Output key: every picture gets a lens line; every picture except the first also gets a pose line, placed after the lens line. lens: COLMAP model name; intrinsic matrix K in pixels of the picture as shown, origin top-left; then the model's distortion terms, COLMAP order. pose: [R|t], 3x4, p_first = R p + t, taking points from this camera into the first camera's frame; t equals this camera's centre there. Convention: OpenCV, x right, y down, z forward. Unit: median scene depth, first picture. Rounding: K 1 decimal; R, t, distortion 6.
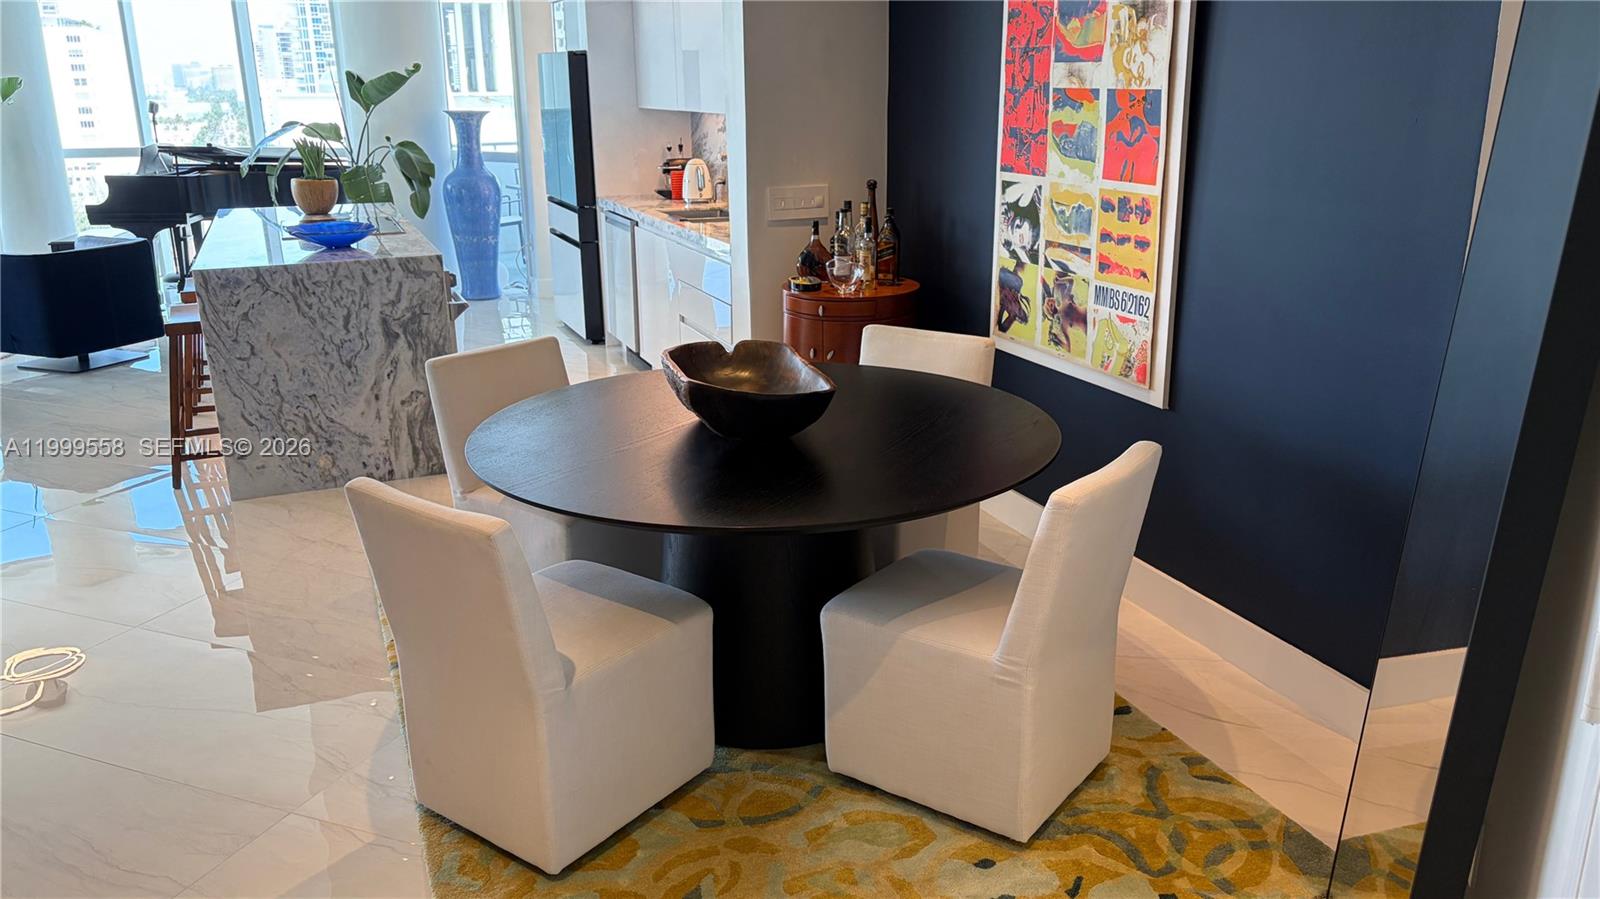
lens RADIAL K [[1205.2, 0, 793.2], [0, 1205.2, 432.8], [0, 0, 1]] dist [0.066000, -0.070247]
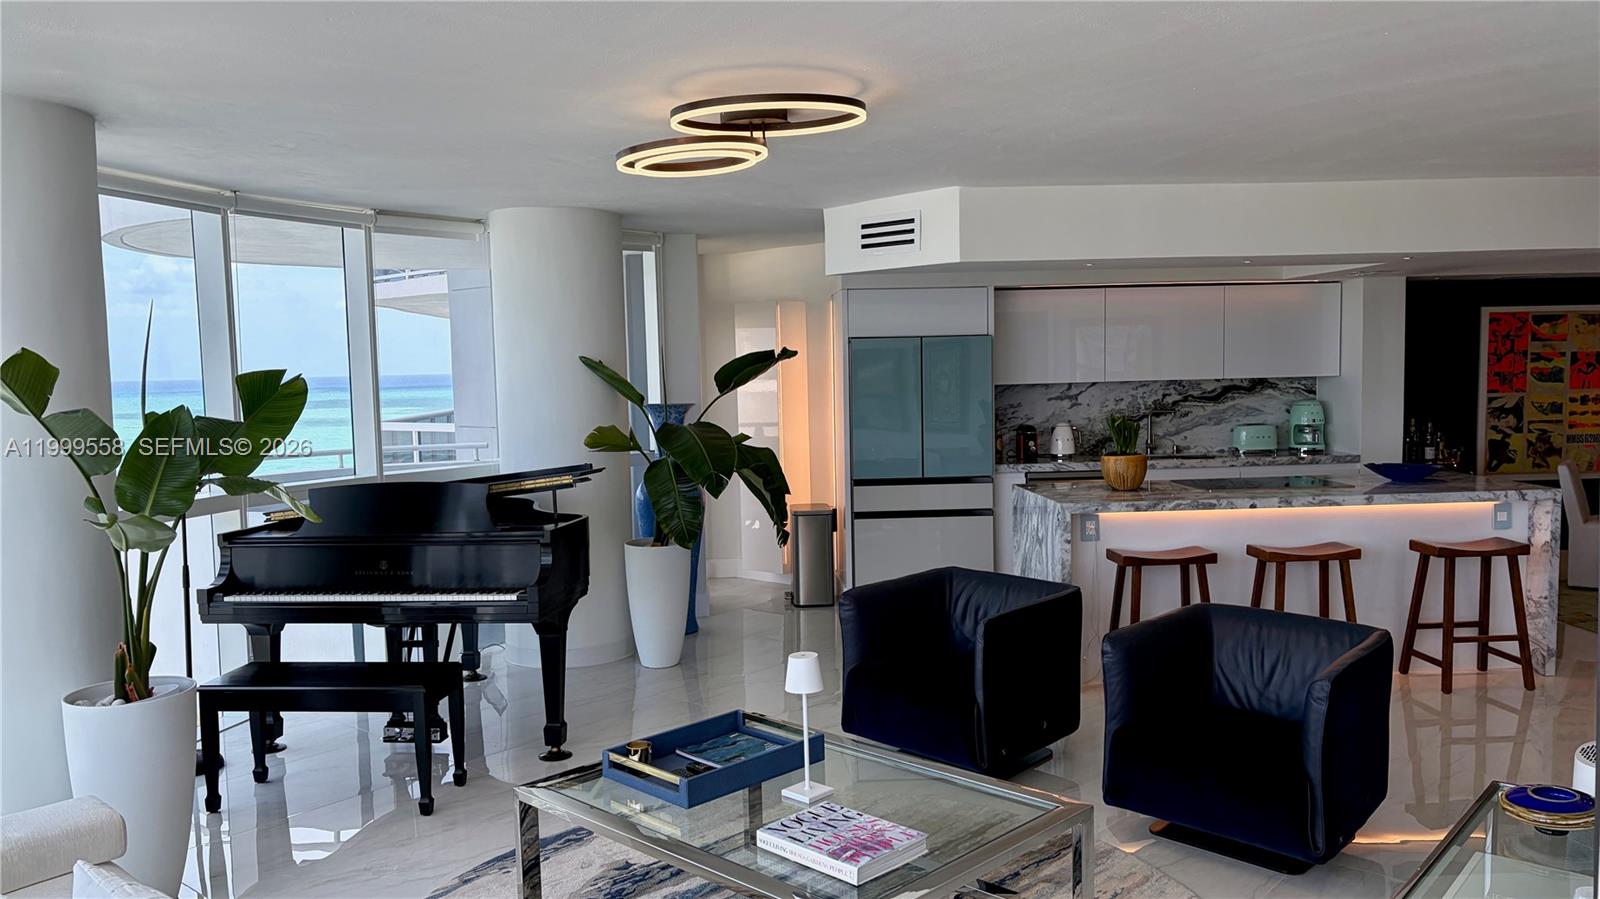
lens RADIAL K [[1205.2, 0, 801.6], [0, 1205.2, 452.2], [0, 0, 1]] dist [0.066000, -0.070247]
pose [[0.322707, -0.081870, 0.942952, -2.294870], [0.282235, 0.959253, -0.013304, -0.449351], [-0.903440, 0.270427, 0.332664, 1.489182]]
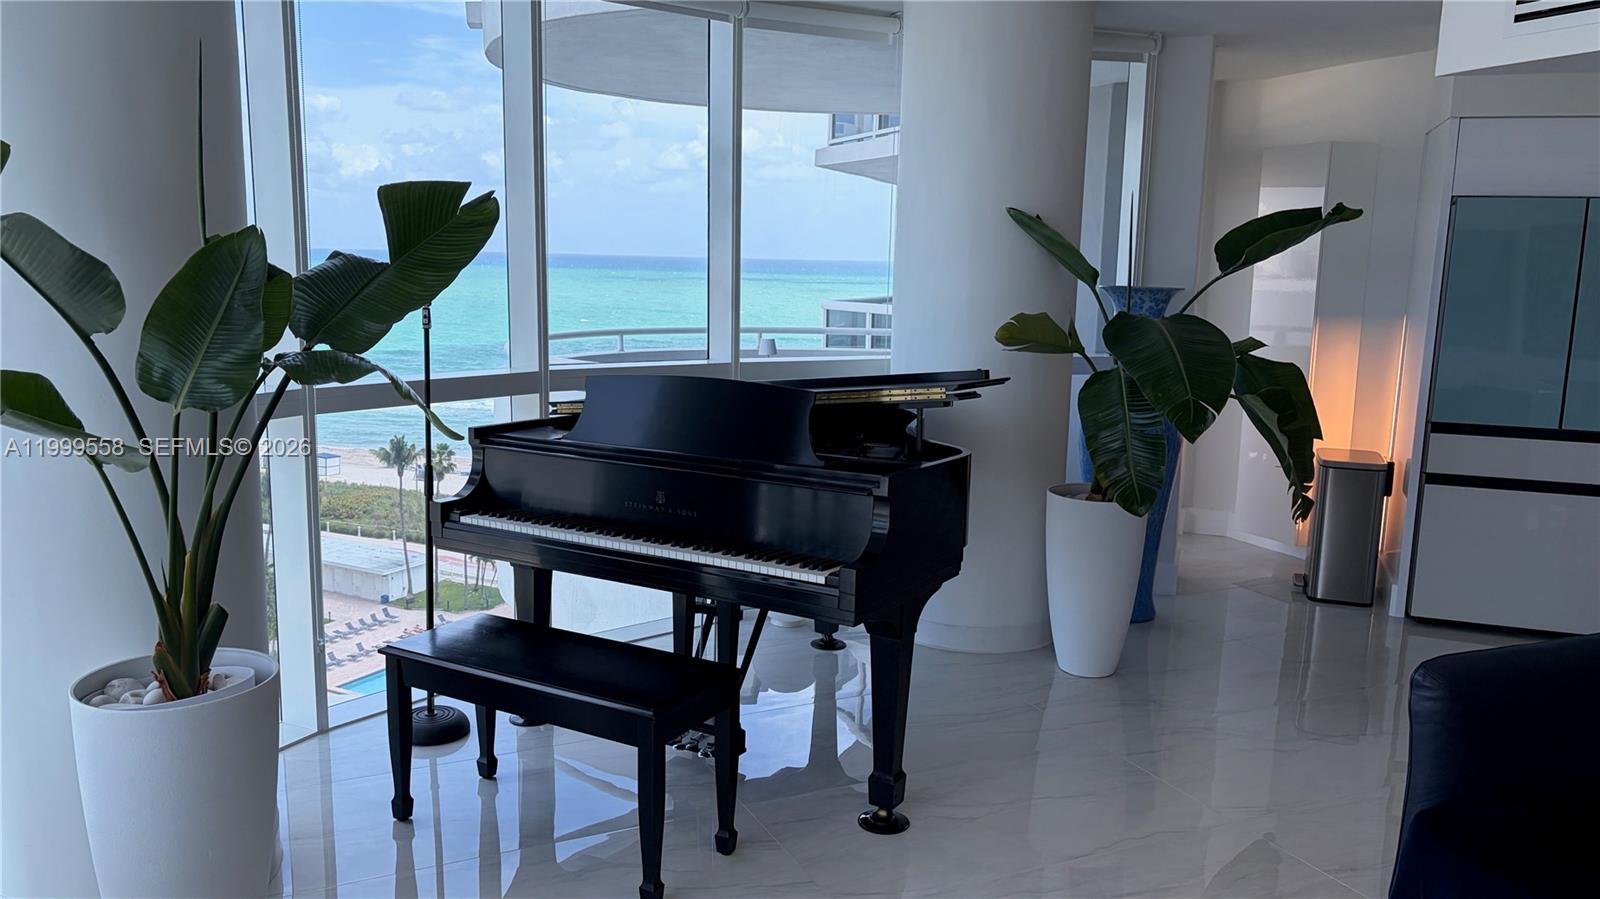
lens RADIAL K [[1205.2, 0, 806.6], [0, 1205.2, 459.0], [0, 0, 1]] dist [0.066000, -0.070247]
pose [[0.672004, -0.114231, 0.731684, -1.787631], [0.186883, 0.982212, -0.018296, -0.468951], [-0.716579, 0.149034, 0.681398, 1.685156]]
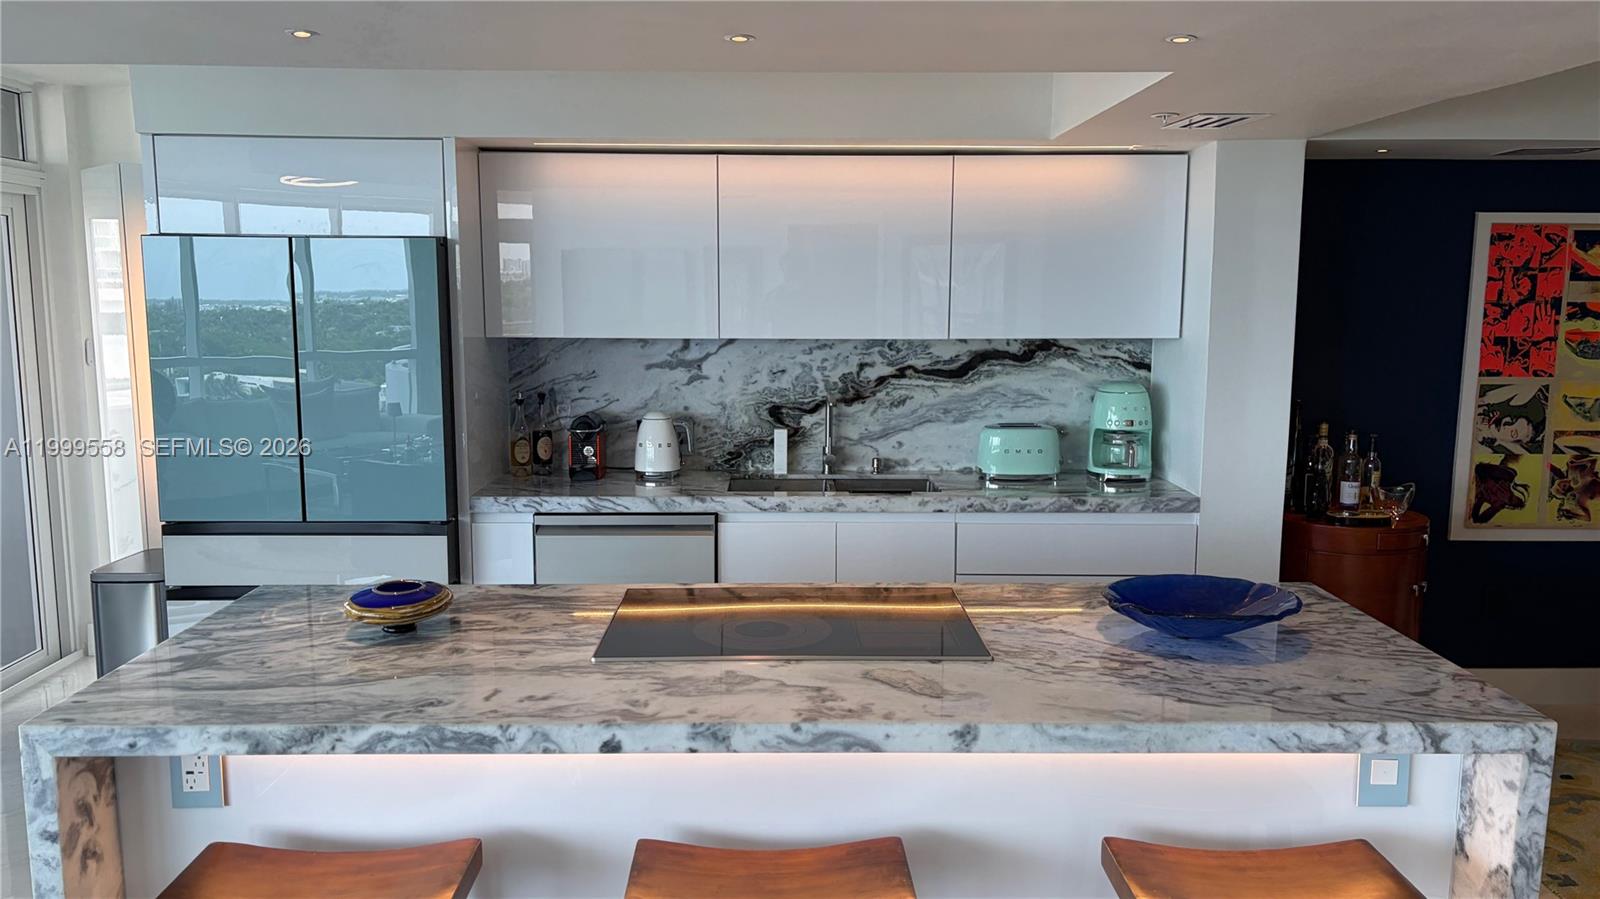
lens RADIAL K [[1205.2, 0, 802.1], [0, 1205.2, 451.5], [0, 0, 1]] dist [0.066000, -0.070247]
pose [[0.373409, -0.126925, 0.918943, -1.137970], [0.253420, 0.966873, 0.030568, -0.362822], [-0.892381, 0.221464, 0.393205, 1.210832]]
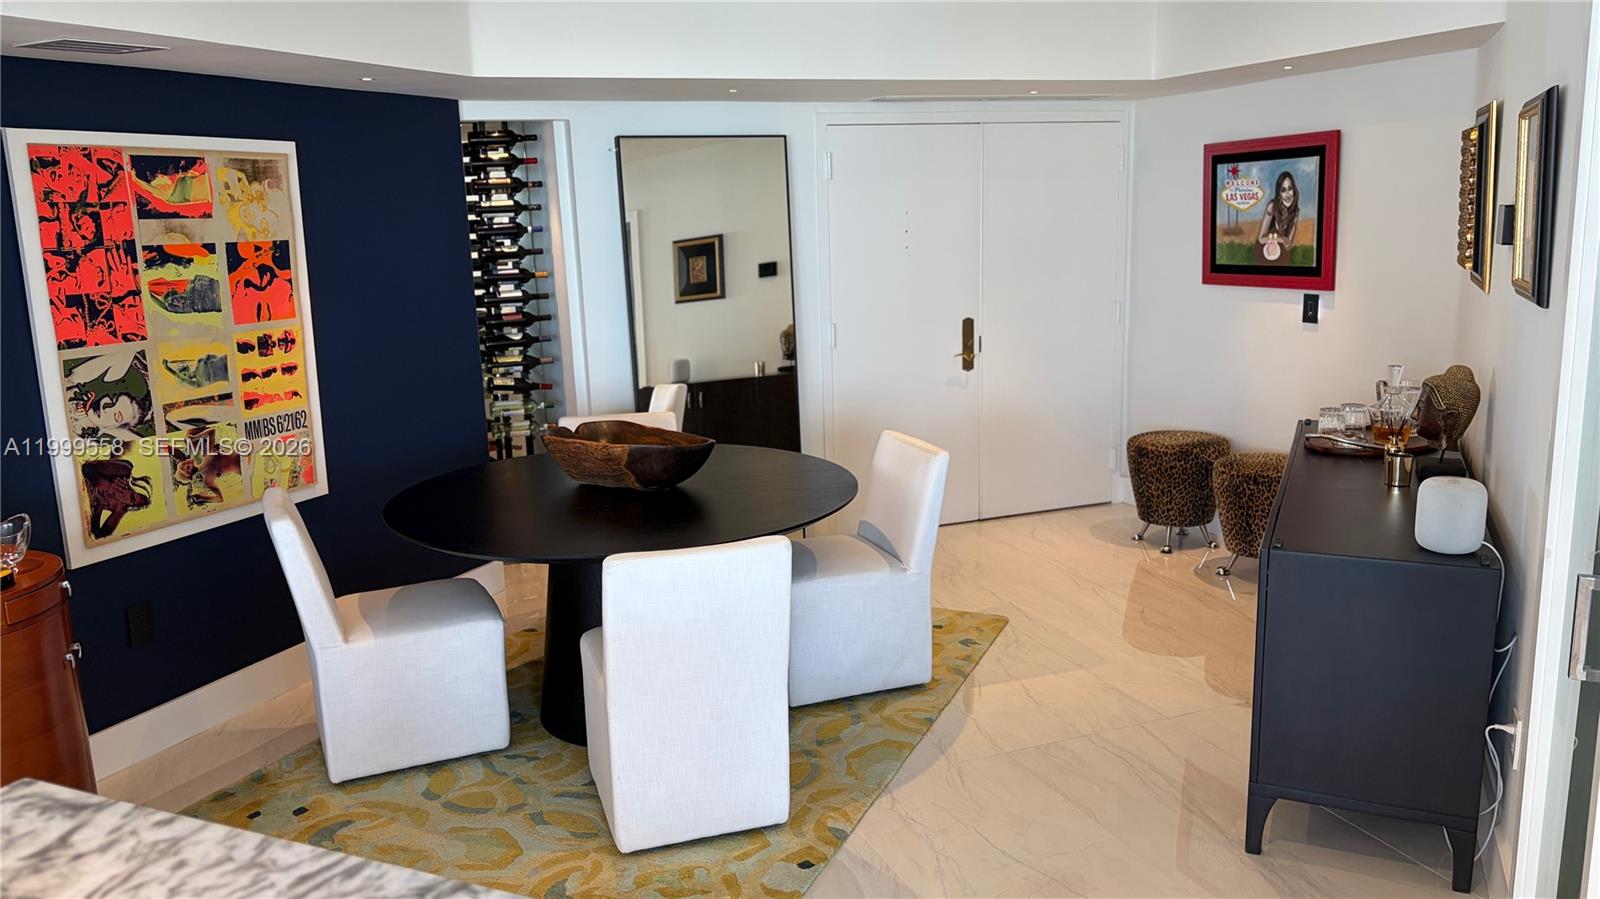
lens RADIAL K [[1205.2, 0, 806.0], [0, 1205.2, 456.7], [0, 0, 1]] dist [0.066000, -0.070247]
pose [[-0.691285, -0.129547, 0.710875, -0.818489], [0.226615, 0.895296, 0.383525, -0.379037], [-0.686128, 0.426219, -0.589547, 1.258604]]
